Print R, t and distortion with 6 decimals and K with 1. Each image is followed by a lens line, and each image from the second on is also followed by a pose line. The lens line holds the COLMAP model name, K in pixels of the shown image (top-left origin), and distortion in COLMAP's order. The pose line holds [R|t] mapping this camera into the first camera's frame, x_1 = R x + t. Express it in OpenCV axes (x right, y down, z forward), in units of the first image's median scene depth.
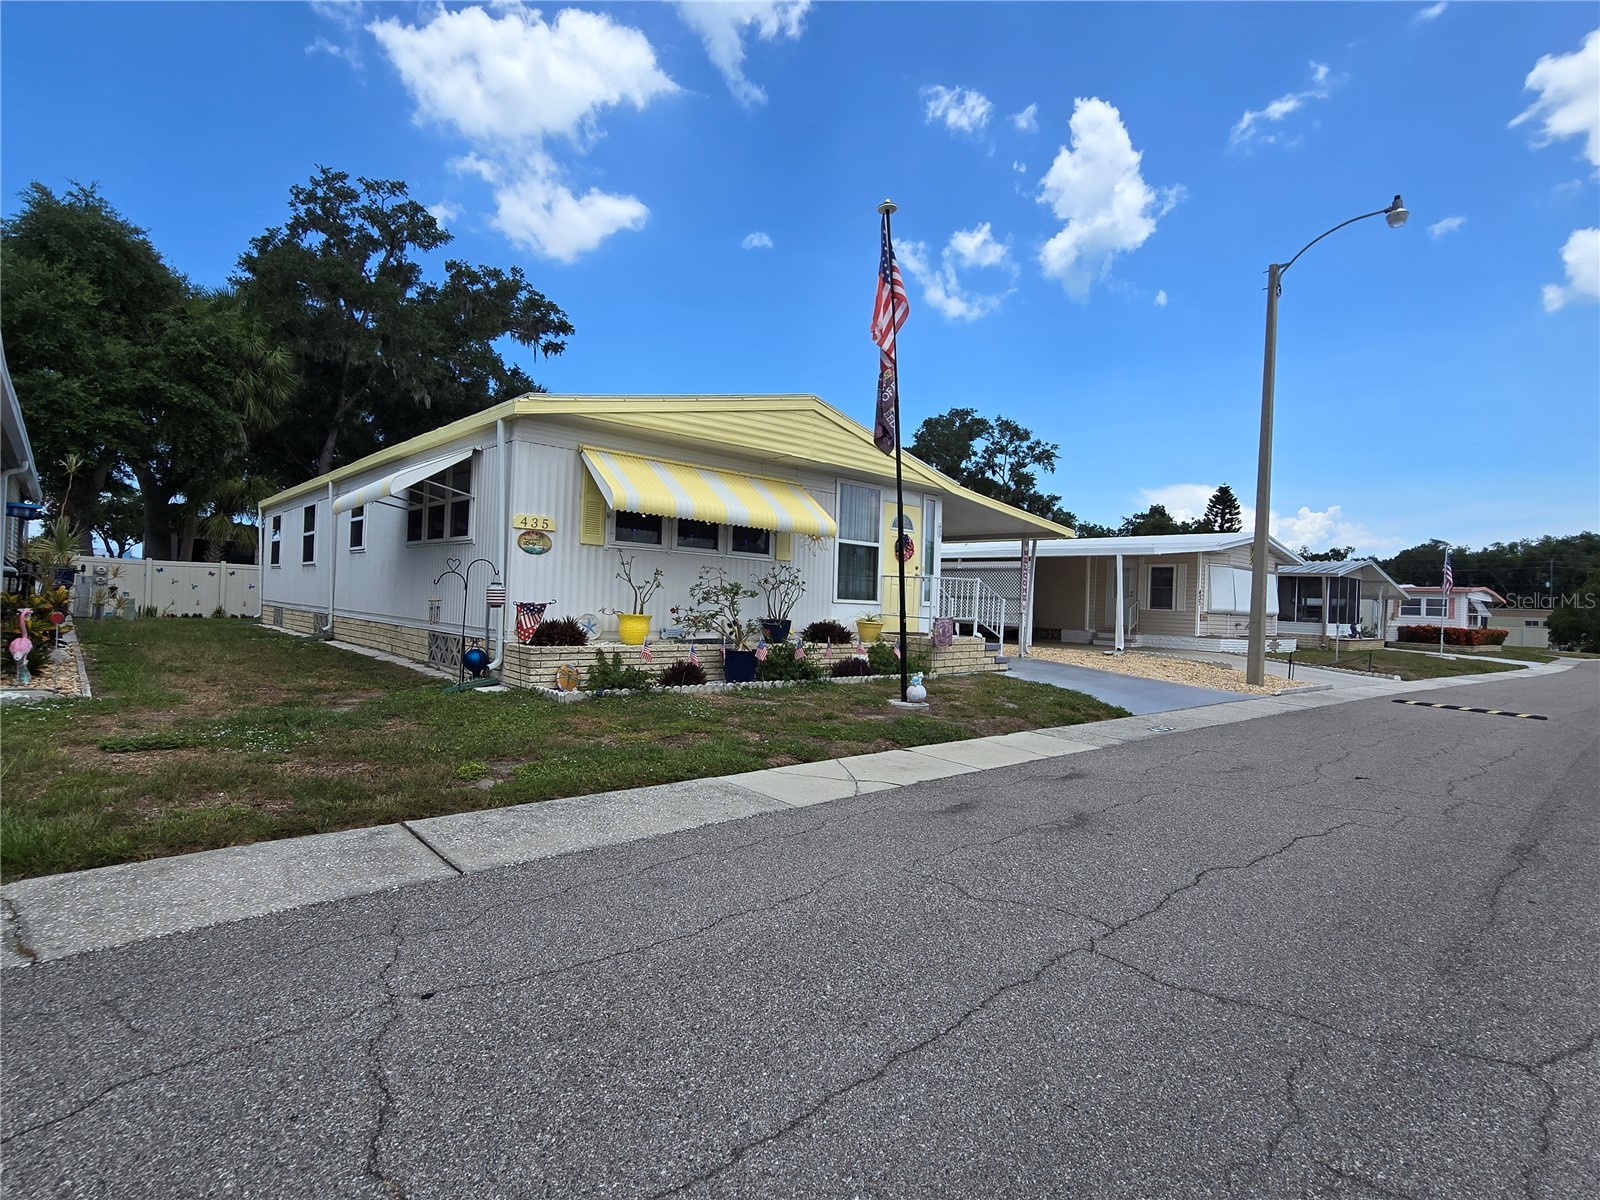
lens RADIAL K [[805.8, 0, 802.8], [0, 805.8, 594.0], [0, 0, 1]] dist [0.005256, 0.000220]
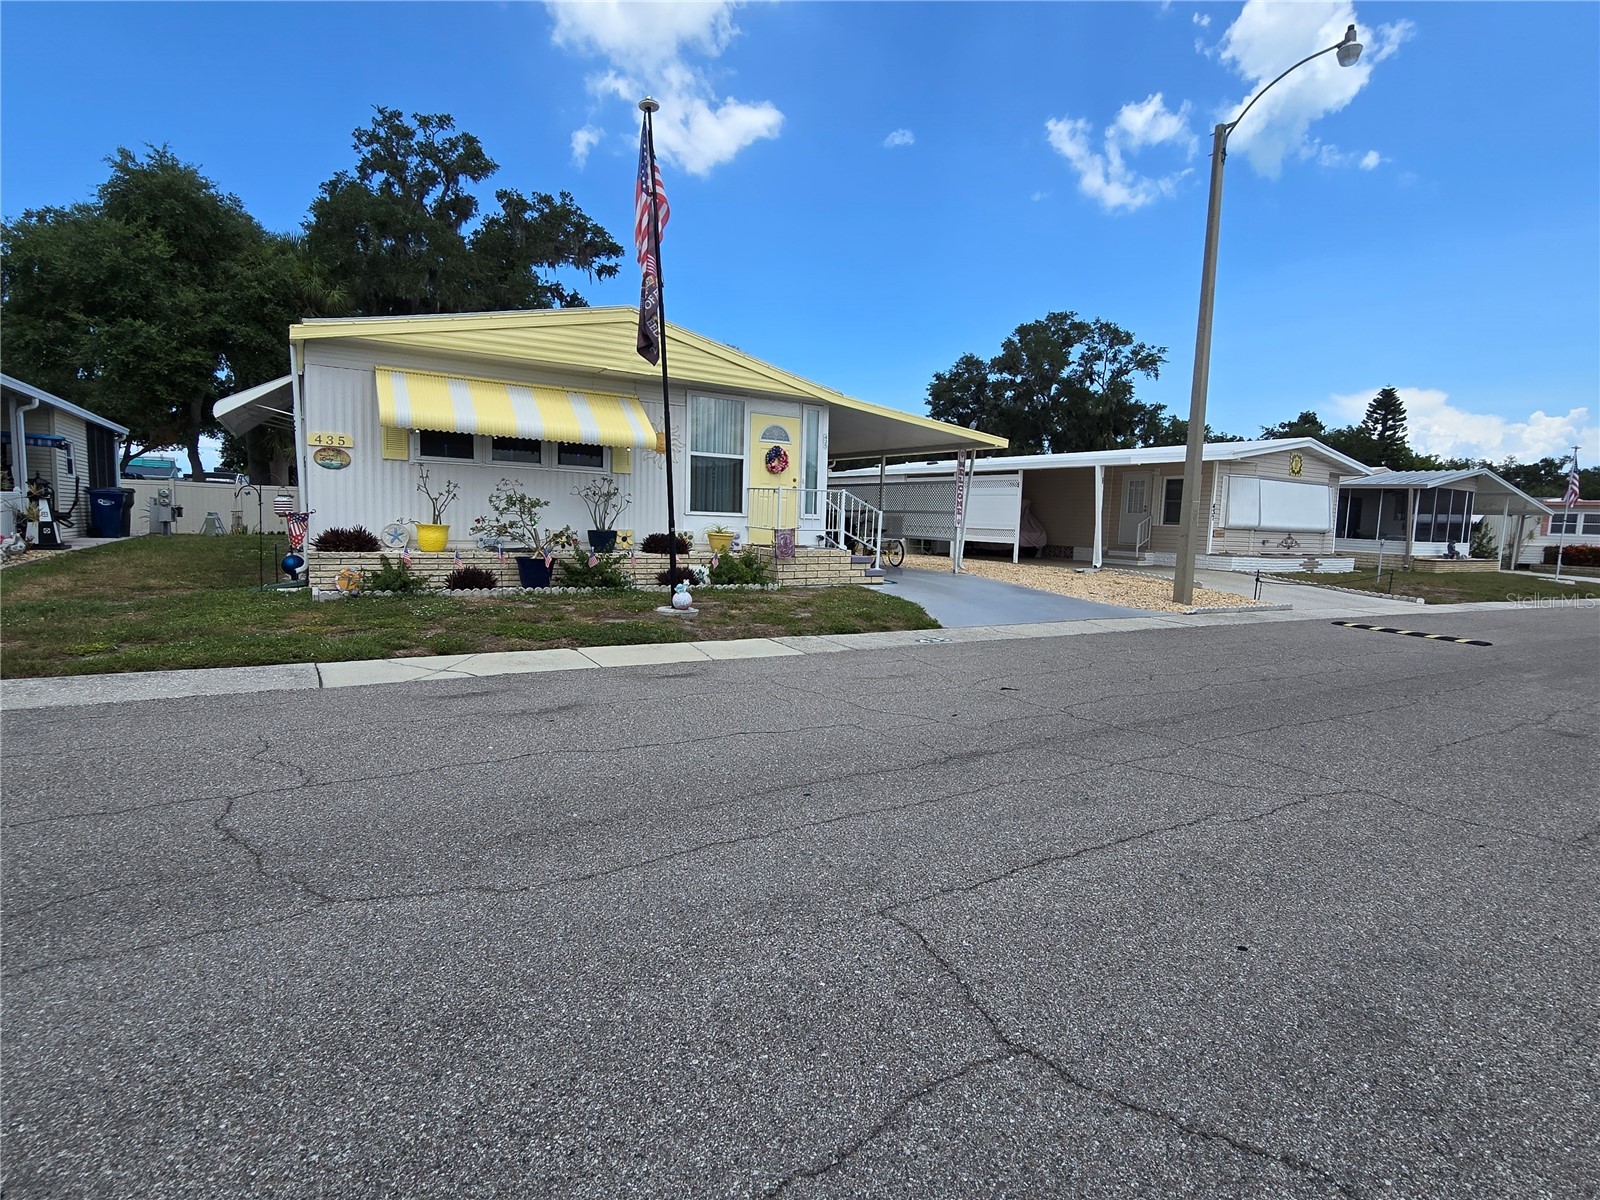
lens RADIAL K [[805.8, 0, 802.7], [0, 805.8, 602.3], [0, 0, 1]] dist [0.005256, 0.000220]
pose [[0.982475, 0.015345, -0.185763, 0.163013], [0.004507, 0.994358, 0.105977, 0.005627], [0.186341, -0.104957, 0.976863, 0.005324]]
